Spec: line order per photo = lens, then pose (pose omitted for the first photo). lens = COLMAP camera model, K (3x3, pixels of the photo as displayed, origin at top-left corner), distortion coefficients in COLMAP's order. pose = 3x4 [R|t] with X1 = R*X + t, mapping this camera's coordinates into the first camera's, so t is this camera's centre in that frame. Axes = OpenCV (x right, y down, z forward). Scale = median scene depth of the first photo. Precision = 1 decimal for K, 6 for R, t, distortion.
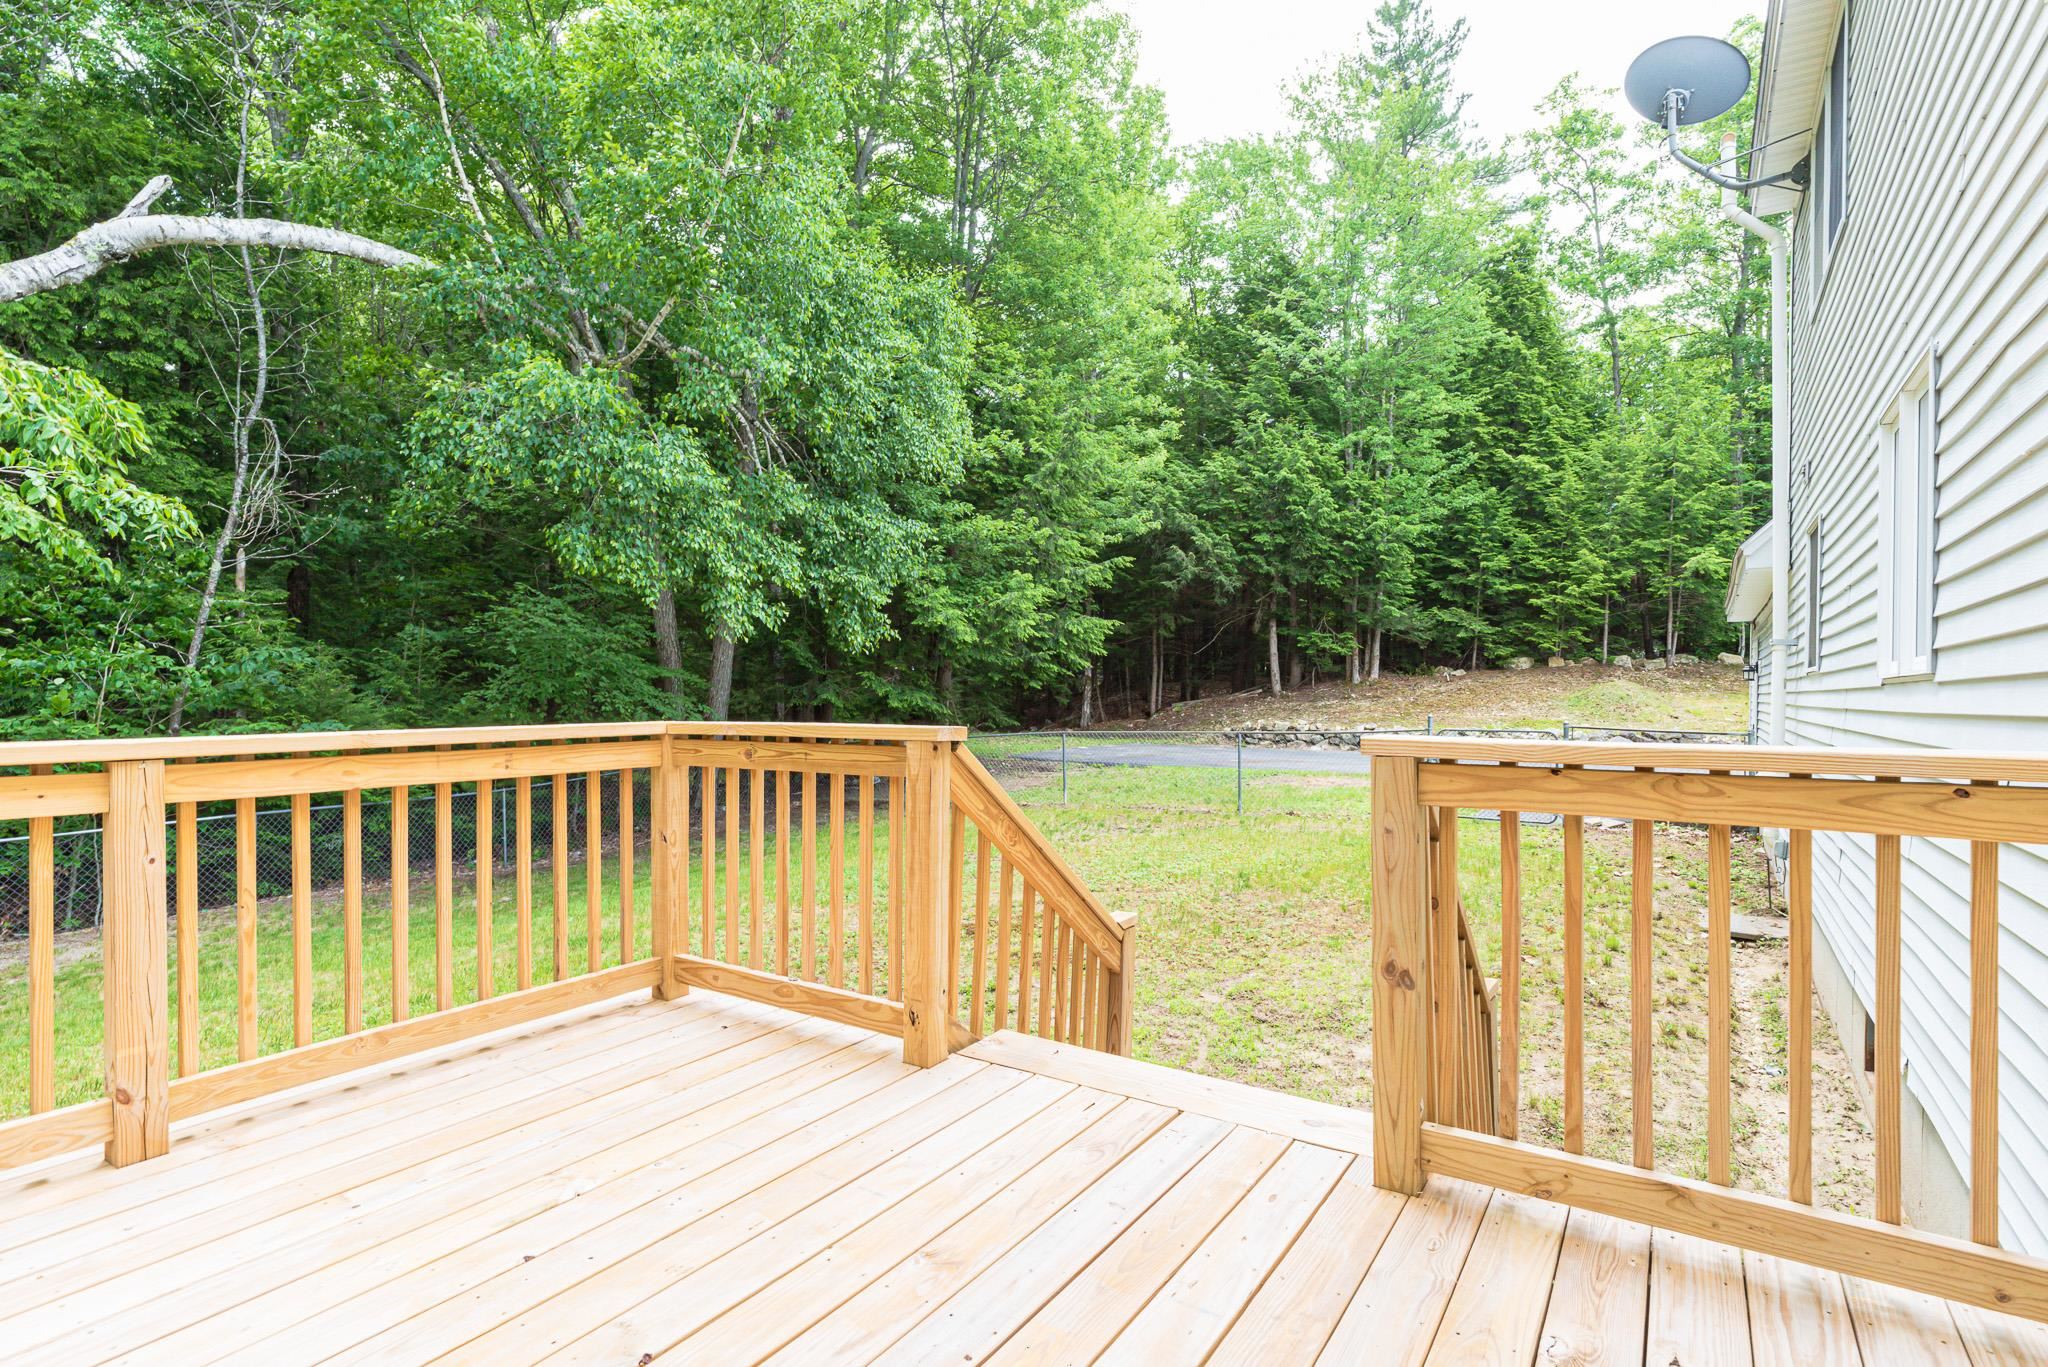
lens RADIAL K [[1017.1, 0, 1016.8], [0, 1017.1, 708.6], [0, 0, 1]] dist [-0.000569, 0.000003]
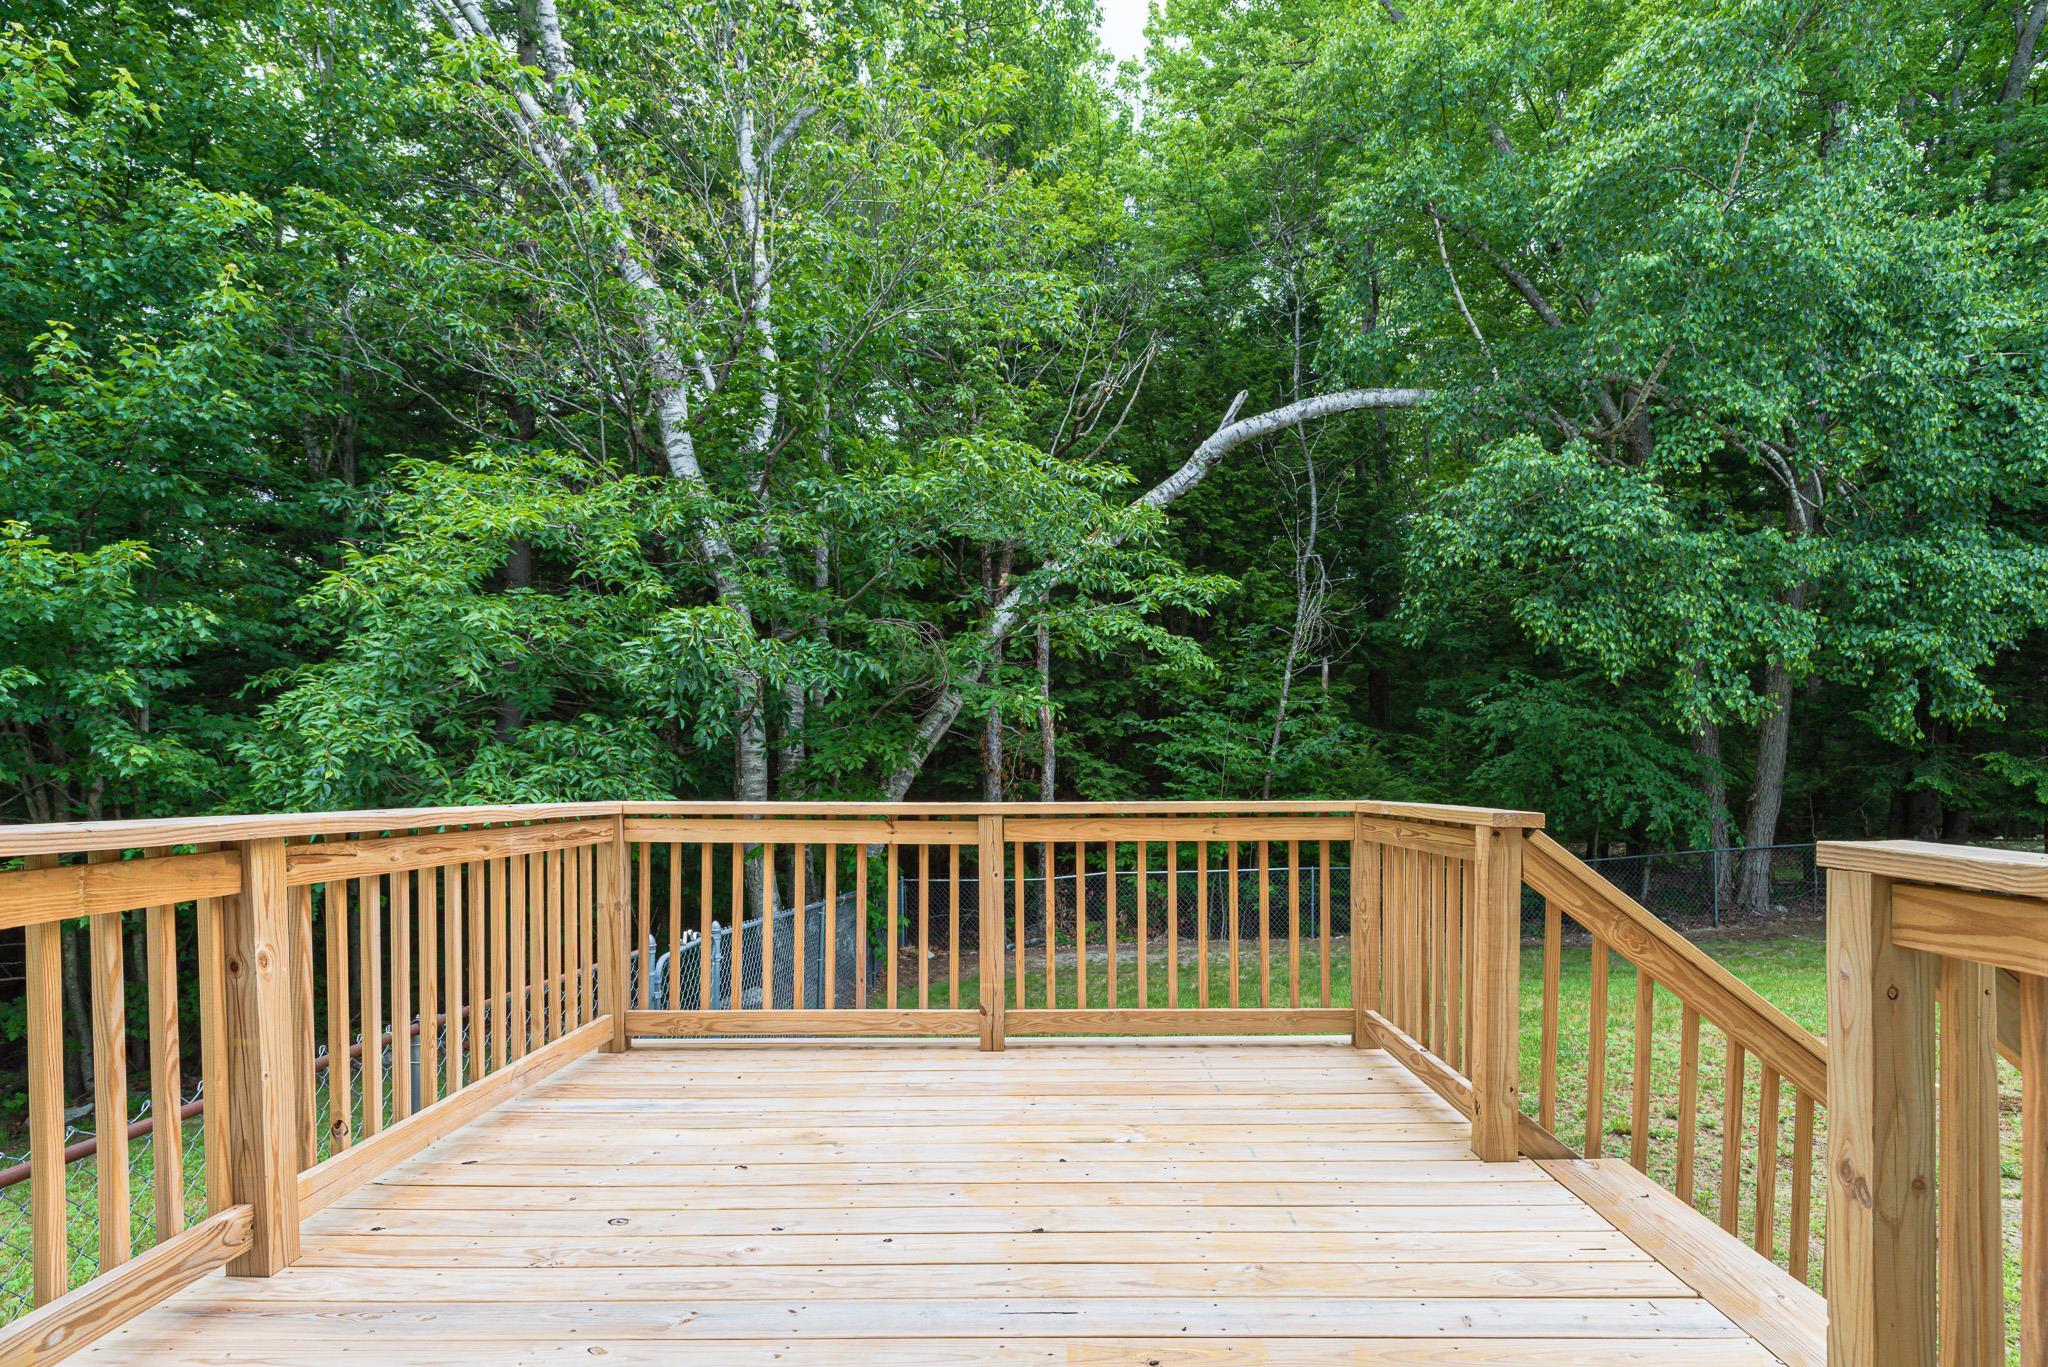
lens RADIAL K [[1023.4, 0, 1059.6], [0, 1023.4, 793.5], [0, 0, 1]] dist [0.000395, -0.000038]
pose [[0.557698, 0.016370, -0.829883, 0.416188], [-0.010180, 0.999865, 0.012882, -0.006817], [0.829982, 0.001264, 0.557789, 0.092829]]
